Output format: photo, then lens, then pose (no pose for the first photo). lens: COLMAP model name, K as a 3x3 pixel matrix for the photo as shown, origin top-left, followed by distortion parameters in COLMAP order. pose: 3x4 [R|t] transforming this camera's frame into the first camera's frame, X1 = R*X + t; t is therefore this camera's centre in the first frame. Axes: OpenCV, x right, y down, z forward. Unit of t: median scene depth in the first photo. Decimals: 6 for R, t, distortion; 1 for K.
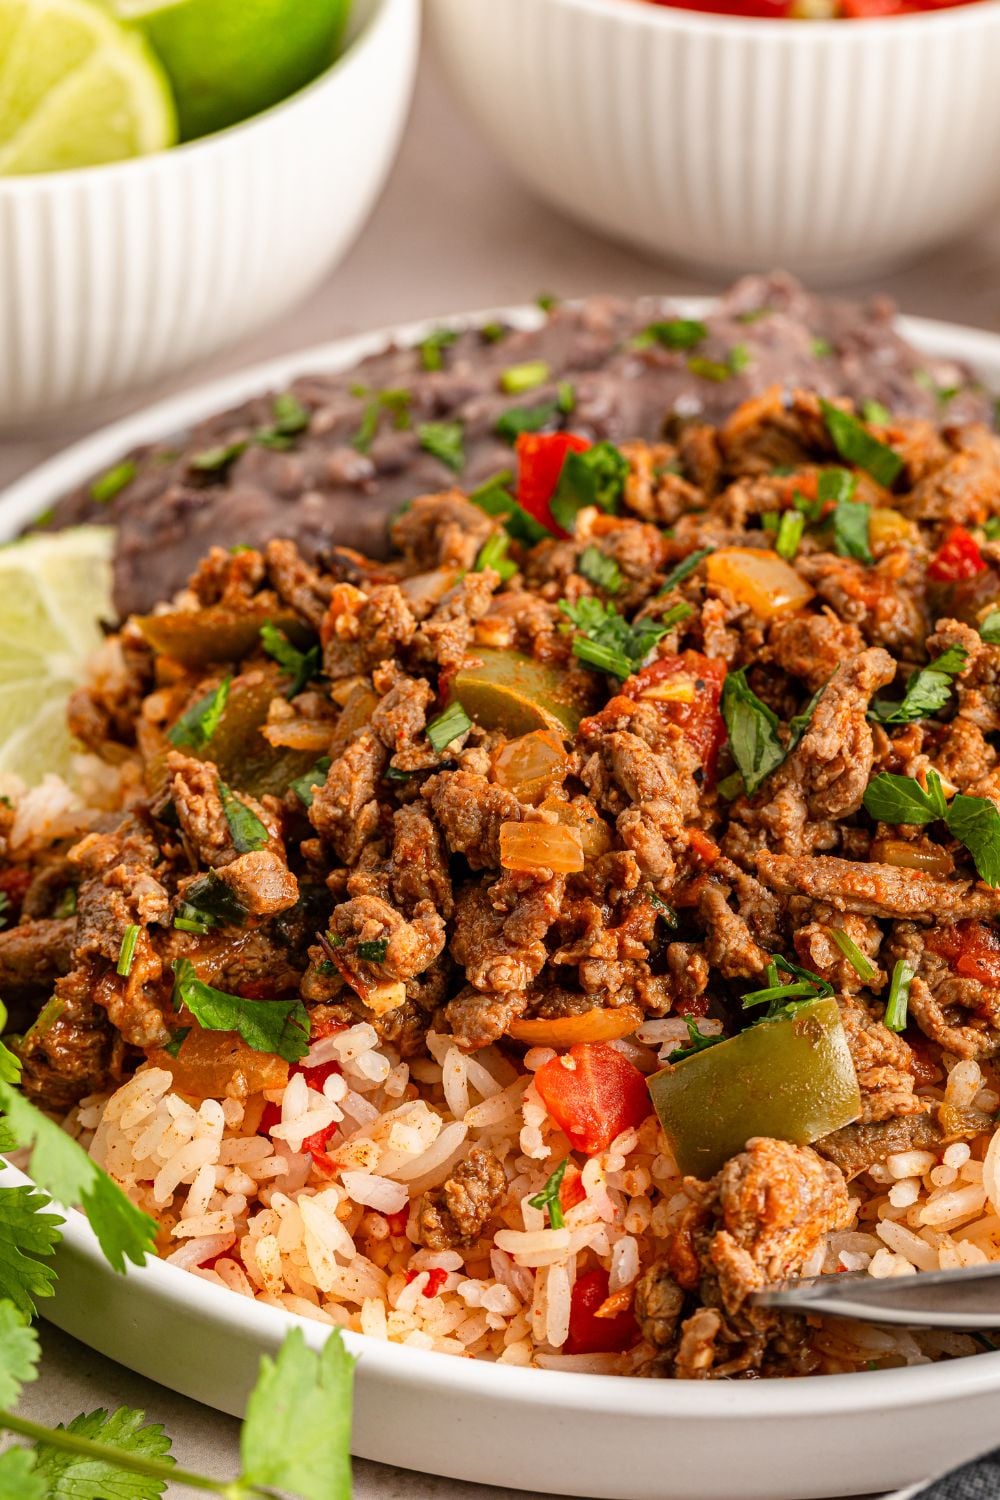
lens RADIAL K [[5391.4, 0, 500.0], [0, 5391.4, 750.0], [0, 0, 1]] dist [-0.126896, -0.946862]
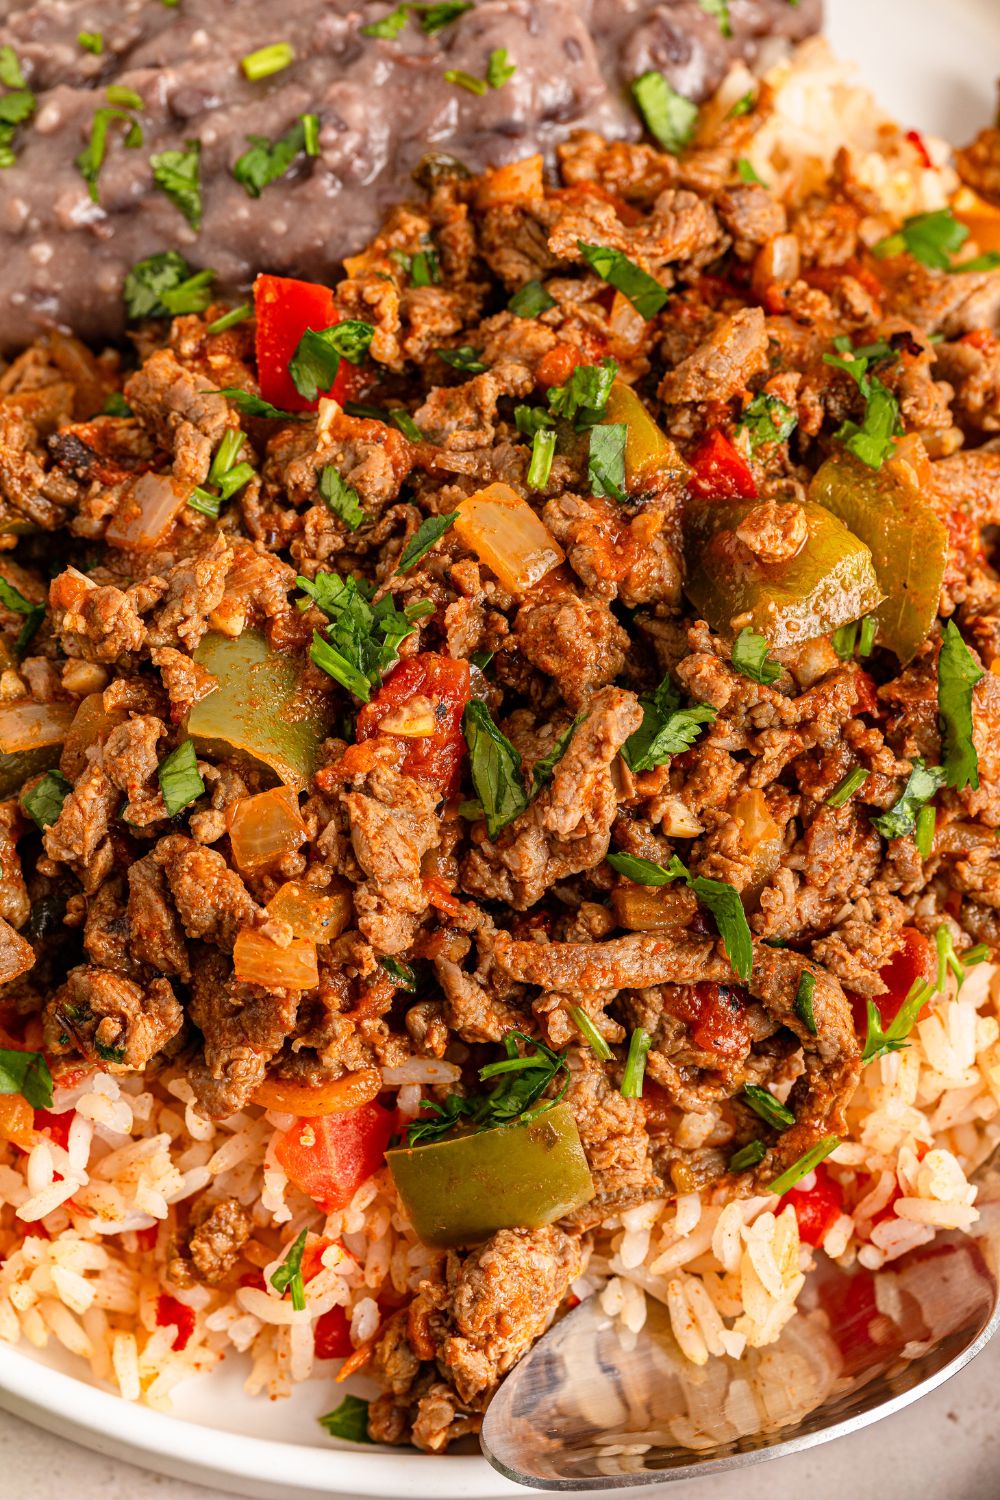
lens RADIAL K [[5391.4, 0, 500.0], [0, 5391.4, 750.0], [0, 0, 1]] dist [-0.126896, -0.946862]
pose [[0.999888, -0.009246, 0.011784, 0.036748], [0.000677, 0.813827, 0.581106, -0.576622], [-0.014963, -0.581033, 0.813742, 0.211741]]
